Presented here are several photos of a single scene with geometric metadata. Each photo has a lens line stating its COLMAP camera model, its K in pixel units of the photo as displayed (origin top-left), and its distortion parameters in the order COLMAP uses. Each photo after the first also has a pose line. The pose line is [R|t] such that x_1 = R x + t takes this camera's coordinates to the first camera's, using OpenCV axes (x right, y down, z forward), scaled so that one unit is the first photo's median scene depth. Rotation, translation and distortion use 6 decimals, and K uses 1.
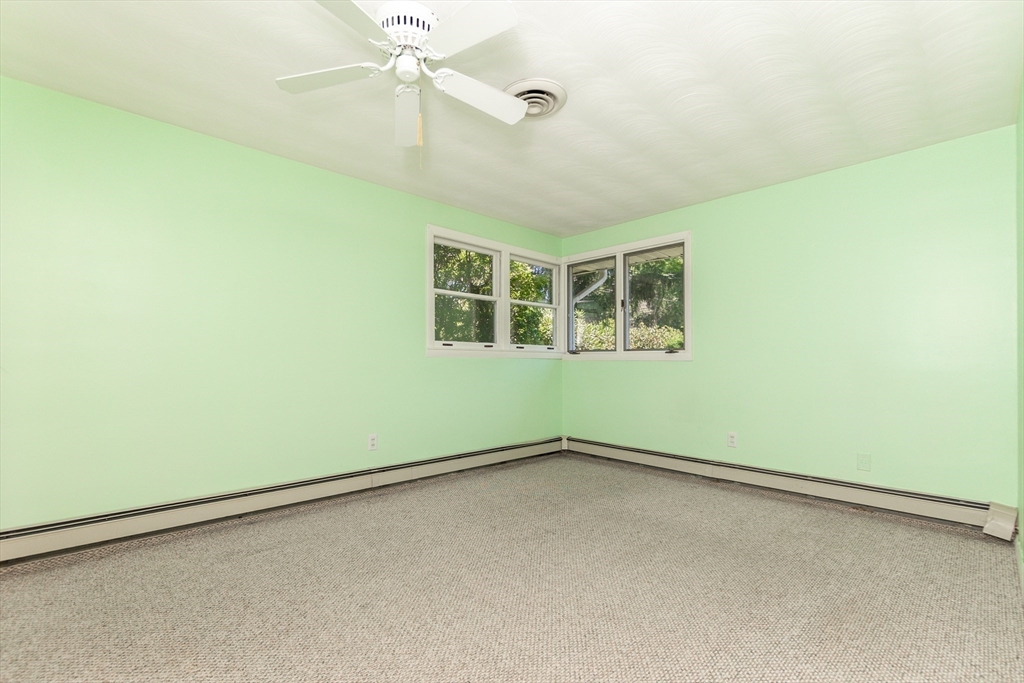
lens RADIAL K [[459.4, 0, 512.0], [0, 459.4, 341.5], [0, 0, 1]] dist [-0.000289, -0.000004]
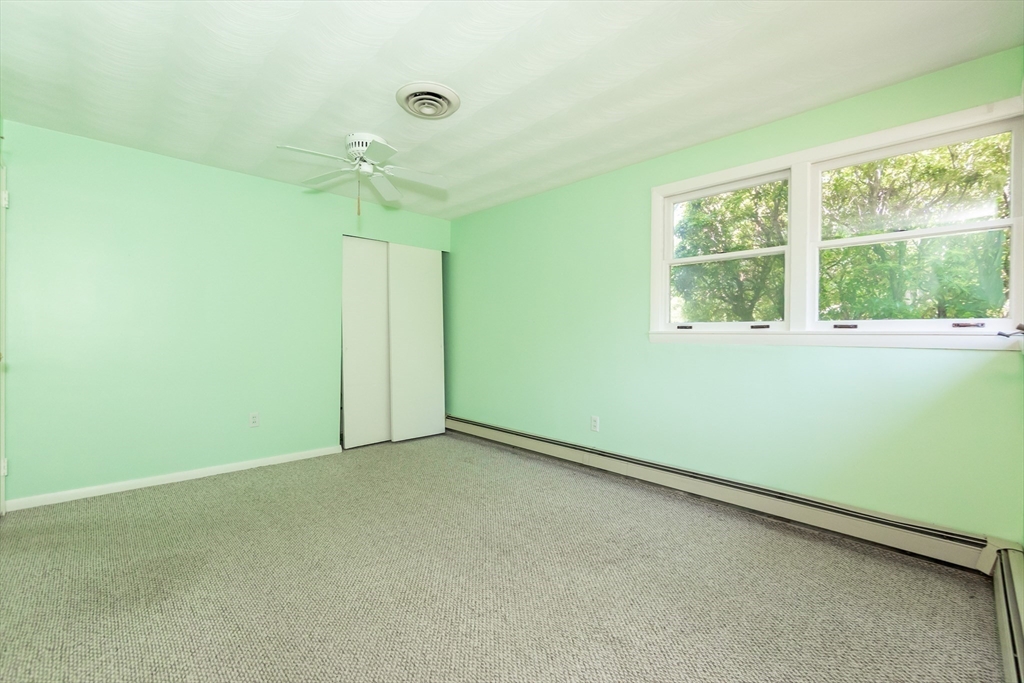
lens RADIAL K [[439.5, 0, 508.3], [0, 439.5, 339.4], [0, 0, 1]] dist [-0.000516, 0.000094]
pose [[0.008753, -0.009023, -0.999921, 0.553613], [0.019780, 0.999765, -0.008848, 0.026310], [0.999766, -0.019701, 0.008930, 0.638616]]
